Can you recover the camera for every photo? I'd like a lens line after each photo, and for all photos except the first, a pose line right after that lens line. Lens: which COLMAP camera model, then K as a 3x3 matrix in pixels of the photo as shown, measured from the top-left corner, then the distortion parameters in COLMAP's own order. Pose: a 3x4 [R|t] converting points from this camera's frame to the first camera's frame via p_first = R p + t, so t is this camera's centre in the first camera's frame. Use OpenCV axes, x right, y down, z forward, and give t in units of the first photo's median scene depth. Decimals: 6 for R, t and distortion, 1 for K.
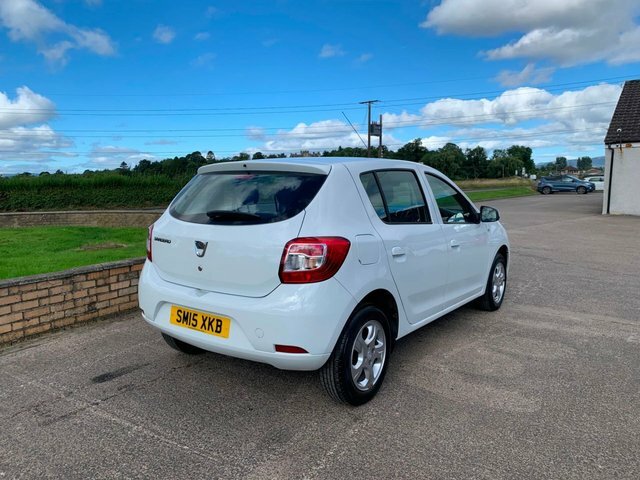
lens RADIAL K [[476.8, 0, 318.4], [0, 476.8, 238.5], [0, 0, 1]] dist [0.032274, -0.065061]
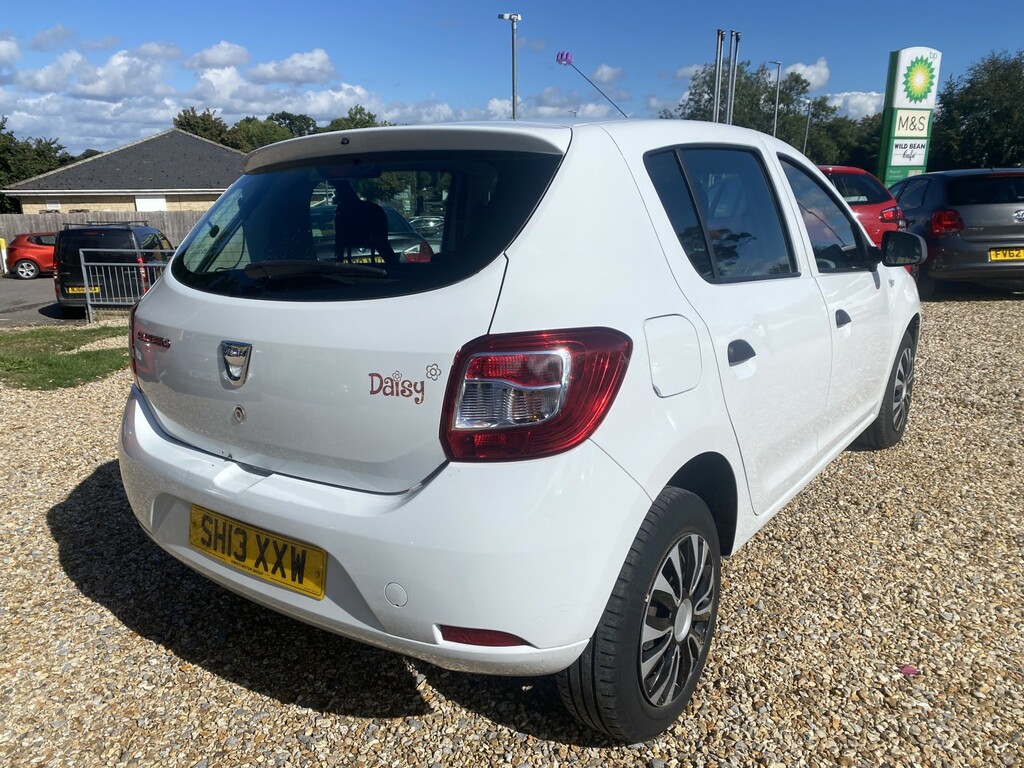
lens RADIAL K [[762.9, 0, 509.5], [0, 762.9, 381.5], [0, 0, 1]] dist [0.032274, -0.065061]
pose [[0.998933, -0.033805, -0.031465, -0.008816], [0.037020, 0.993468, 0.107941, -0.027425], [0.027610, -0.108990, 0.993659, 0.395699]]
